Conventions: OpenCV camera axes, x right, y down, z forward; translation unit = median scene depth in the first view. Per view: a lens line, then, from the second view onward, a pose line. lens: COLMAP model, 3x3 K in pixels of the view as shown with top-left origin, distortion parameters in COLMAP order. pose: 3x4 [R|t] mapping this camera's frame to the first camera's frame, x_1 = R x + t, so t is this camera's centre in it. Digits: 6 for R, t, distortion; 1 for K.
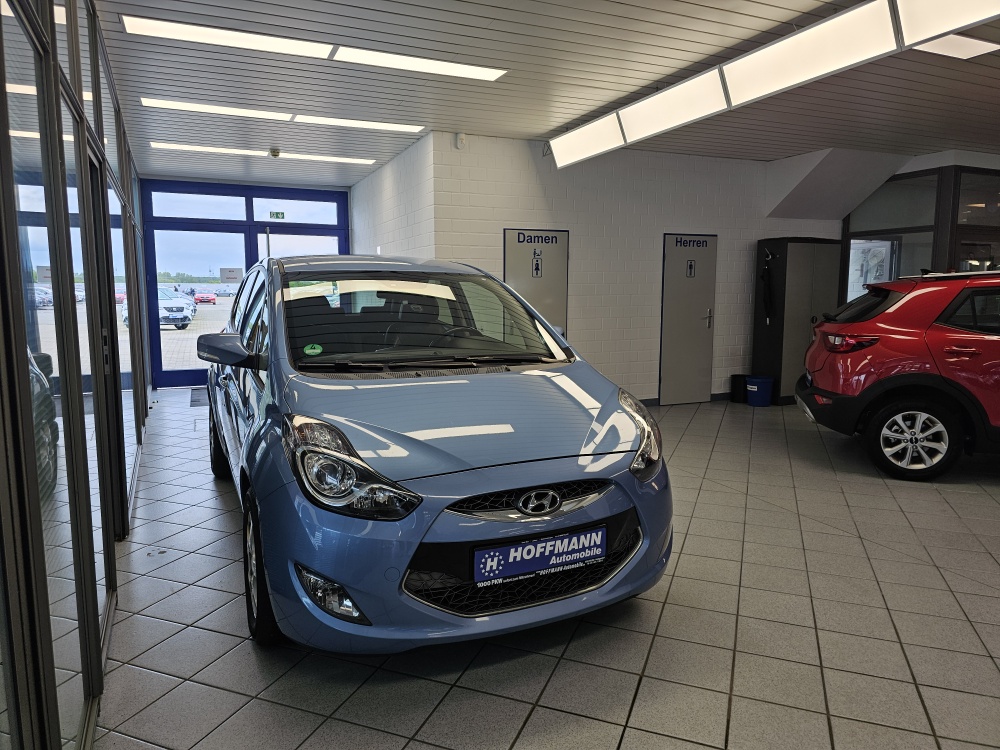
lens RADIAL K [[683.2, 0, 500.0], [0, 683.2, 375.0], [0, 0, 1]] dist [0.085543, -0.118021]
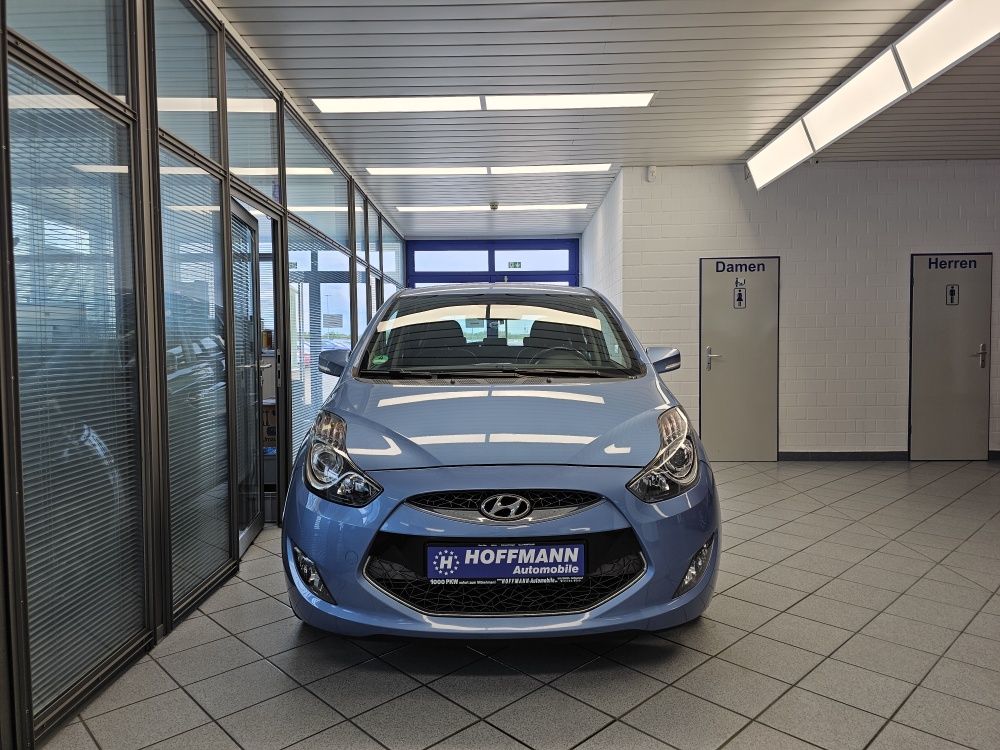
lens RADIAL K [[683.4, 0, 491.7], [0, 683.4, 374.1], [0, 0, 1]] dist [0.041574, -0.043326]
pose [[0.903164, 0.009815, -0.429183, 0.433289], [-0.043736, 0.996641, -0.069245, 0.065509], [0.427062, 0.081310, 0.900559, 0.110434]]
